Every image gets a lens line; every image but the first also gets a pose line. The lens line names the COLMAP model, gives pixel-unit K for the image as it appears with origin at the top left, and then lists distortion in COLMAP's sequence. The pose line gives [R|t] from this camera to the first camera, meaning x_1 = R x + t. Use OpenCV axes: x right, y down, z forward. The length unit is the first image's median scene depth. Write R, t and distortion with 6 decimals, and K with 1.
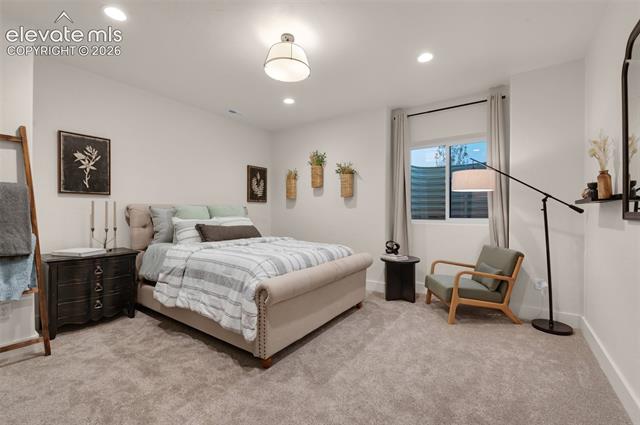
lens RADIAL K [[275.4, 0, 318.6], [0, 275.4, 212.1], [0, 0, 1]] dist [0.014807, -0.000310]
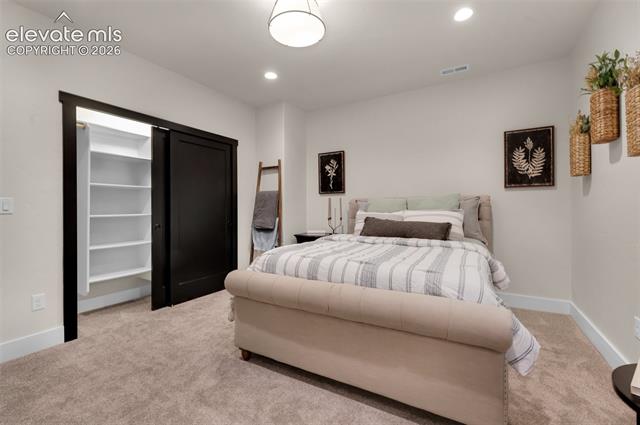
lens RADIAL K [[275.4, 0, 318.6], [0, 275.4, 210.8], [0, 0, 1]] dist [0.014807, -0.000310]
pose [[0.089113, 0.011600, -0.995954, 0.567689], [0.008305, 0.999889, 0.012389, 0.007104], [0.995987, -0.009376, 0.089007, 0.798012]]
